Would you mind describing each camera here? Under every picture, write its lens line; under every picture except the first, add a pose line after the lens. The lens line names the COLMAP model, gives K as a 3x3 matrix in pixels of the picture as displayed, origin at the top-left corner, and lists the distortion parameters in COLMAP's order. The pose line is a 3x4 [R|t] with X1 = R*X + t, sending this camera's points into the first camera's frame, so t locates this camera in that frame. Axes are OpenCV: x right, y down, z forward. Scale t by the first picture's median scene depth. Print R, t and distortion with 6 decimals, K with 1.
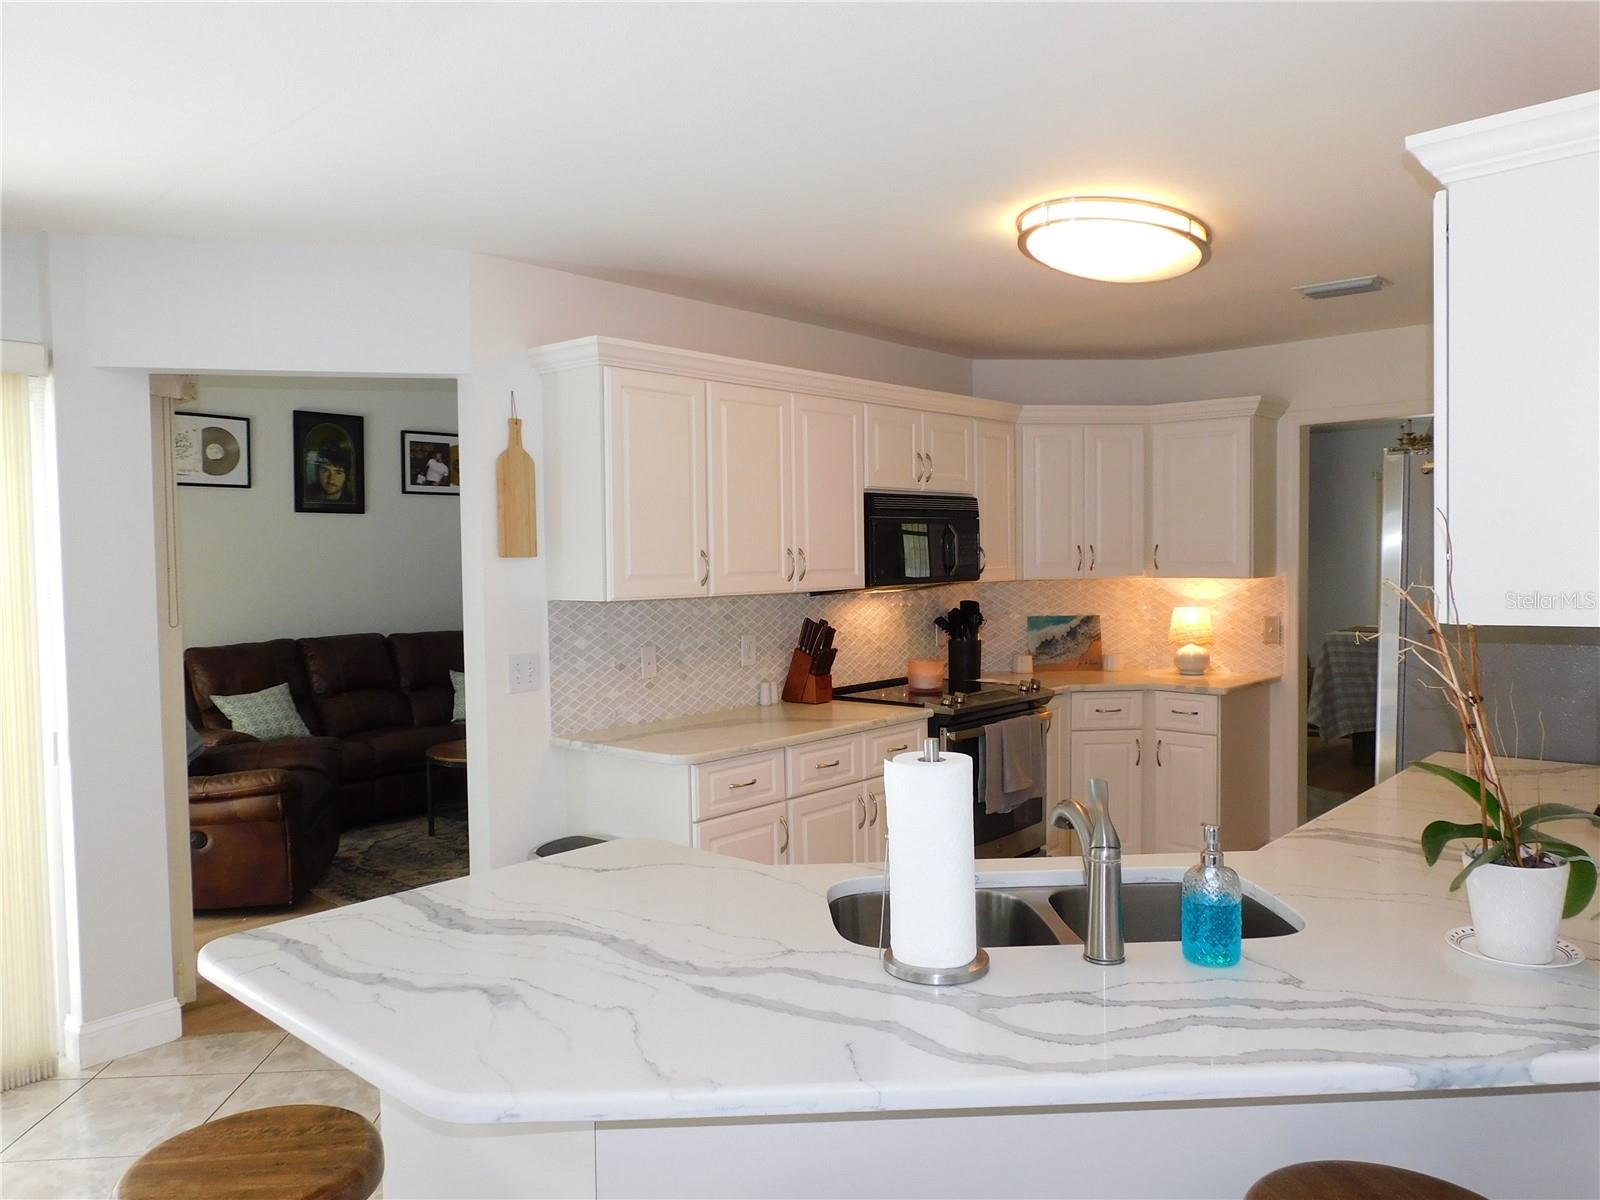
lens RADIAL K [[1133.0, 0, 816.6], [0, 1133.0, 601.8], [0, 0, 1]] dist [0.000221, -0.003556]
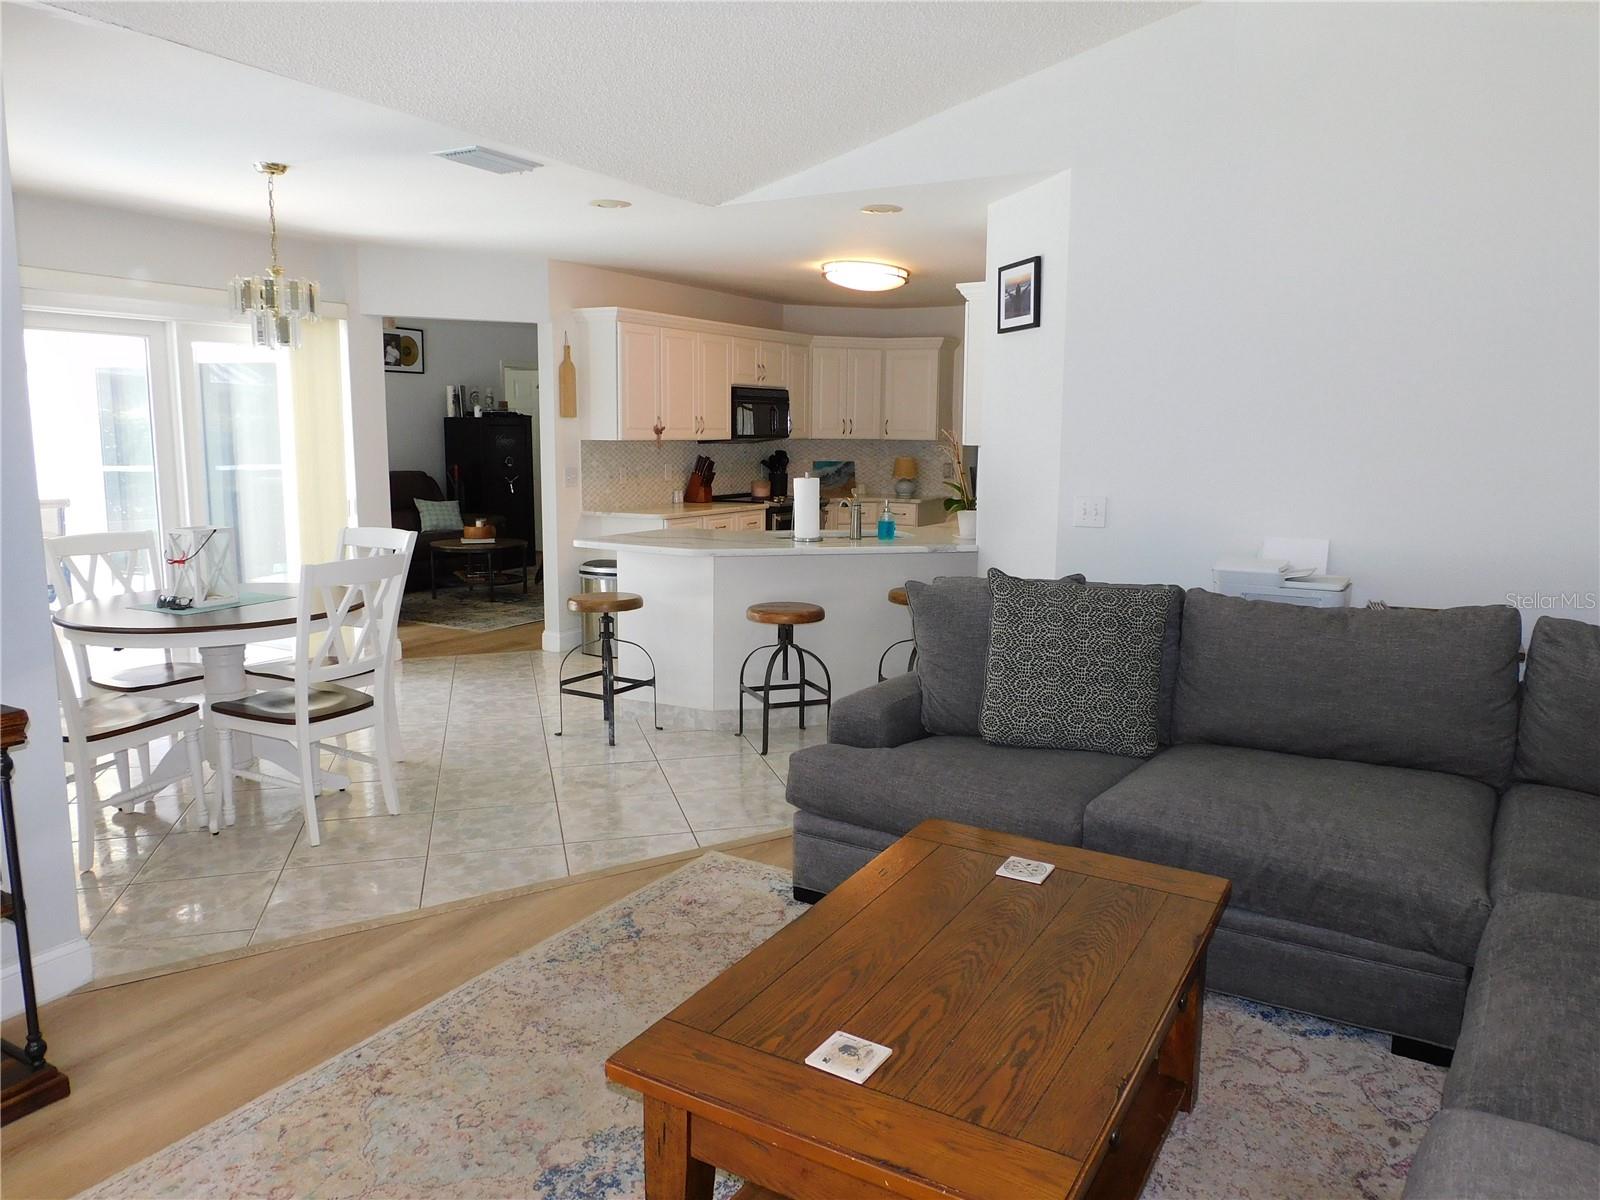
lens RADIAL K [[1133.0, 0, 816.6], [0, 1133.0, 601.8], [0, 0, 1]] dist [0.000221, -0.003556]
pose [[0.977469, -0.009747, 0.210856, -0.188892], [-0.013240, 0.994135, 0.107329, 0.045249], [-0.210665, -0.107702, 0.971607, -0.750805]]
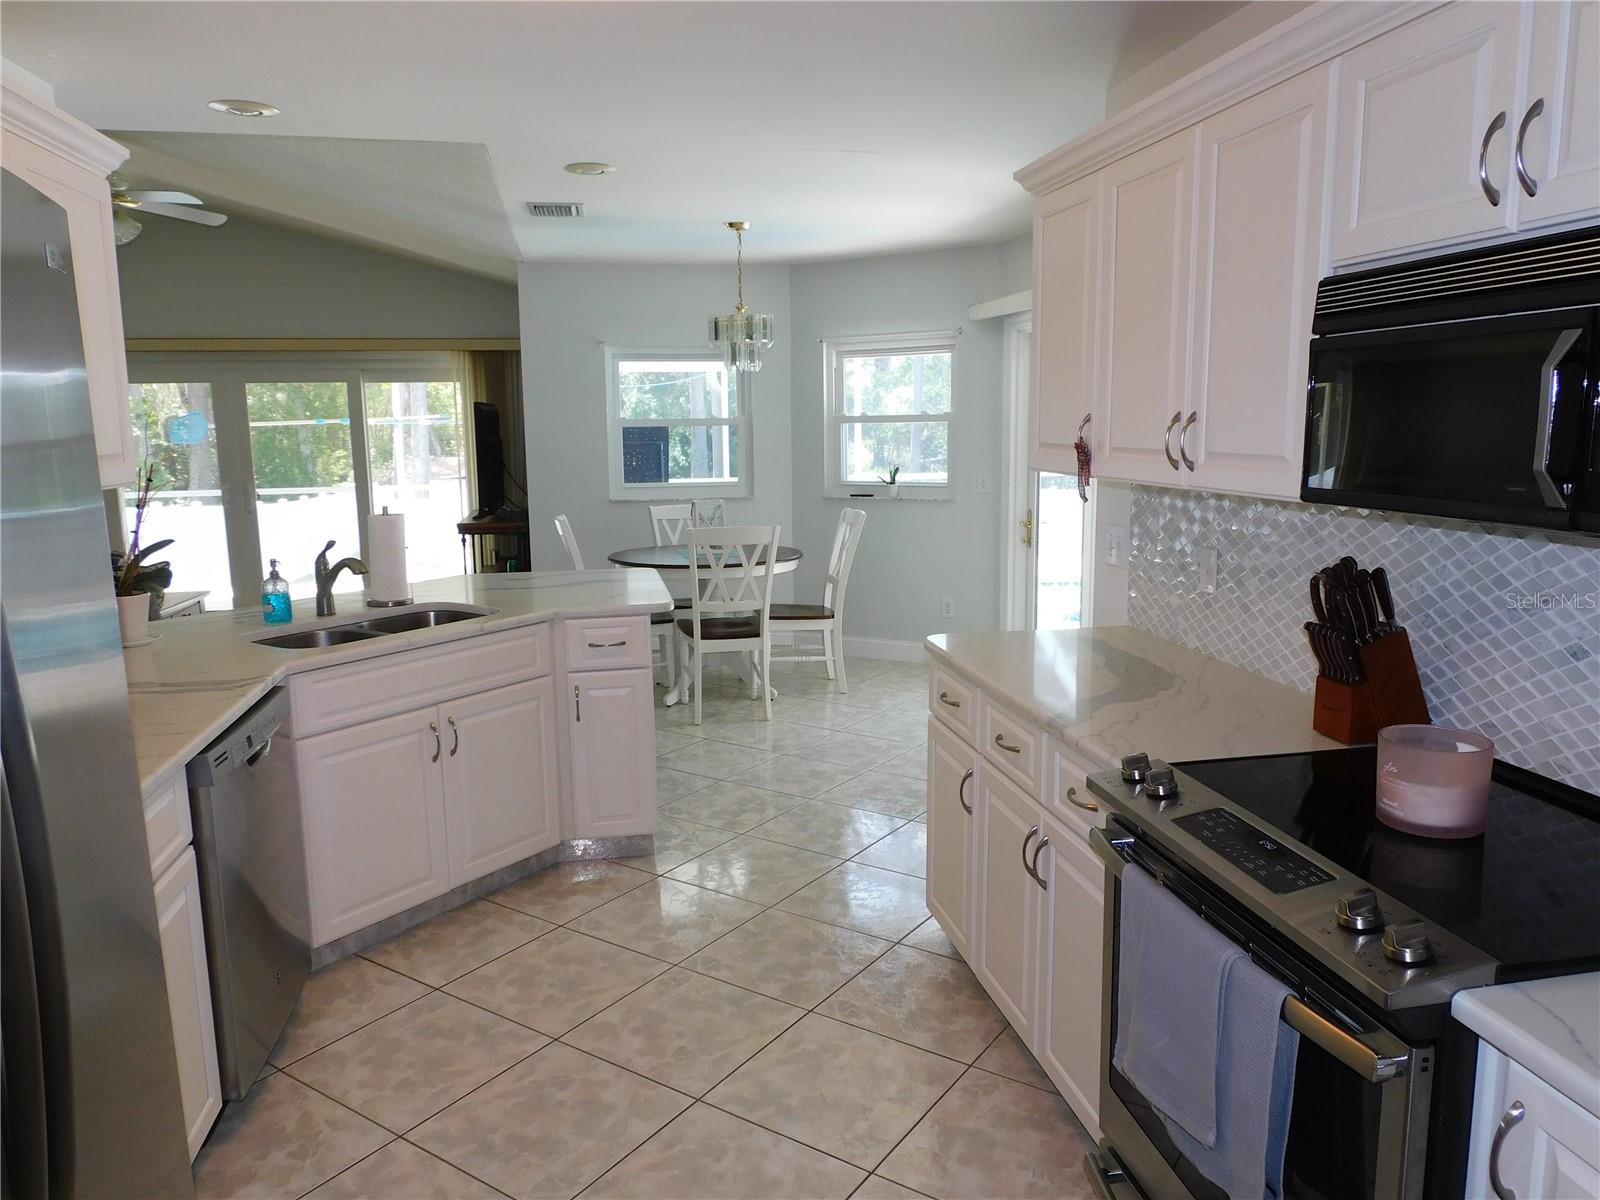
lens RADIAL K [[1133.0, 0, 816.6], [0, 1133.0, 601.8], [0, 0, 1]] dist [0.000221, -0.003556]
pose [[-0.598932, 0.153754, -0.785901, 0.450557], [-0.010881, 0.979742, 0.199970, -0.054012], [0.800726, 0.128320, -0.585126, 0.988088]]
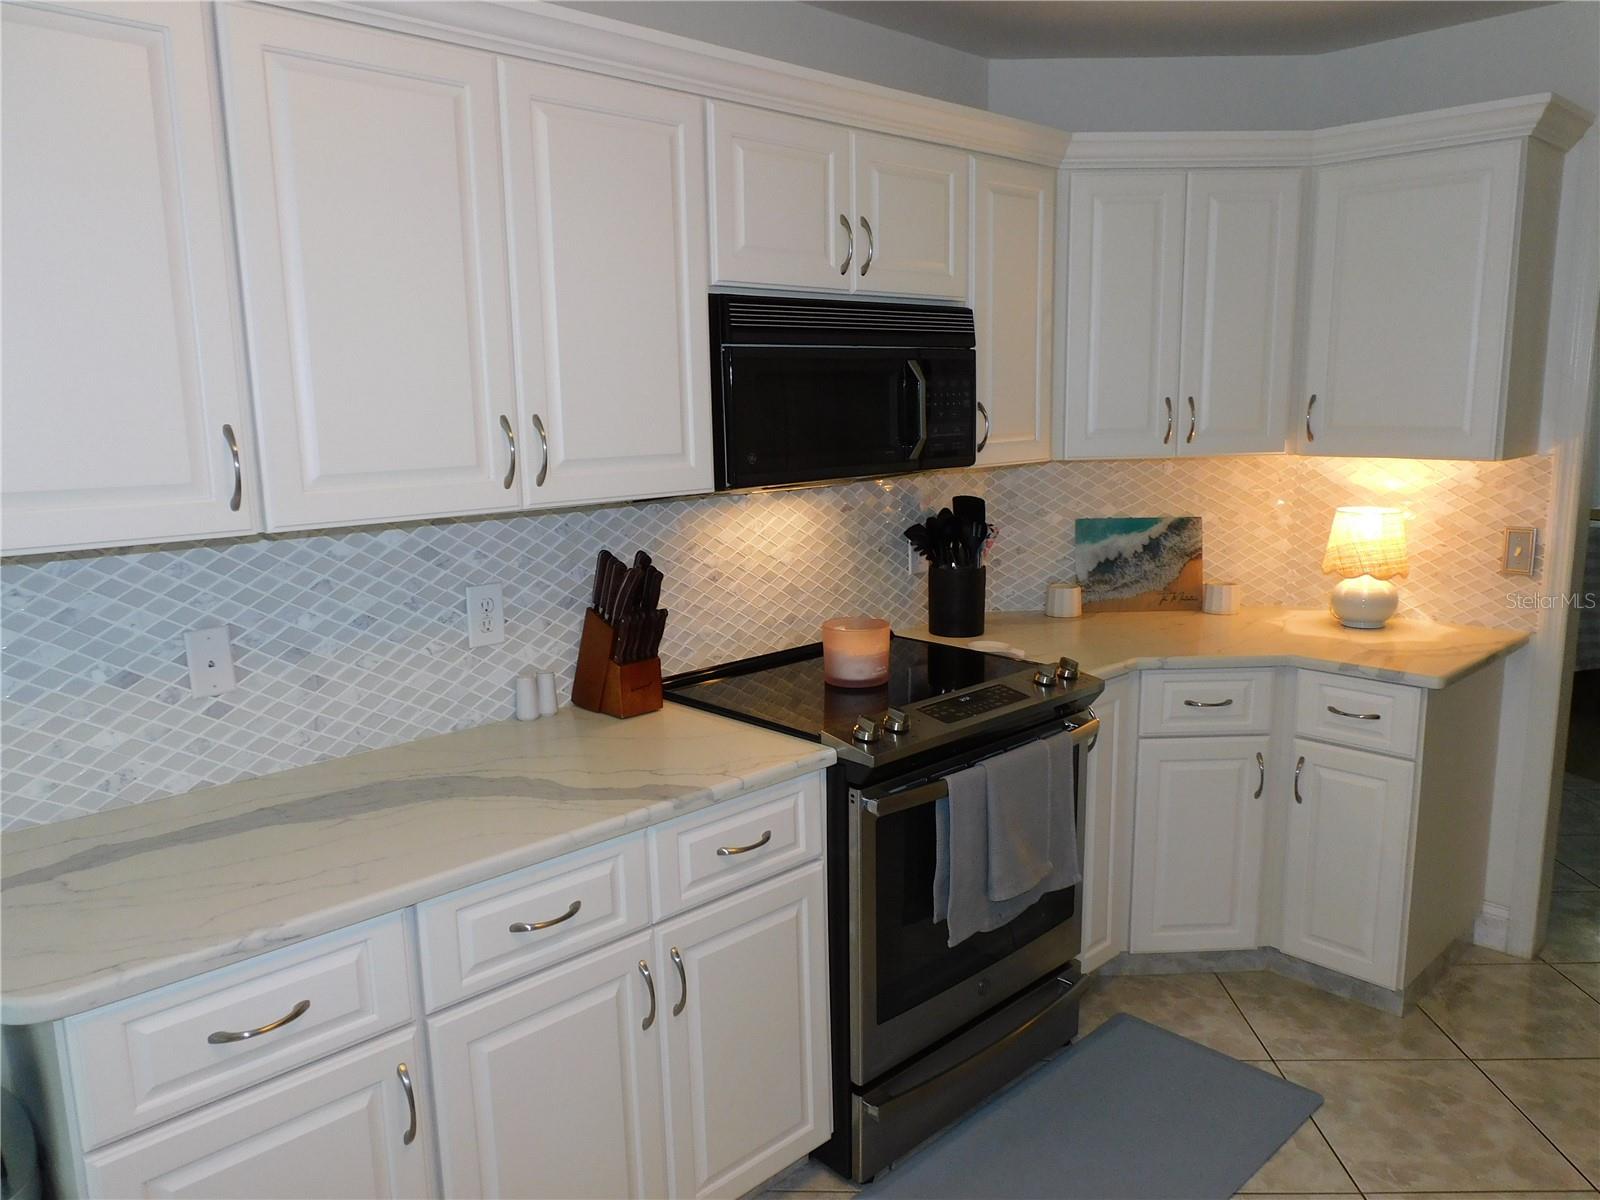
lens RADIAL K [[1133.0, 0, 816.6], [0, 1133.0, 601.8], [0, 0, 1]] dist [0.000221, -0.003556]
pose [[0.996440, 0.010615, -0.083640, 0.114868], [0.001029, 0.990437, 0.137960, -0.029271], [0.084304, -0.137554, 0.986900, 0.454094]]
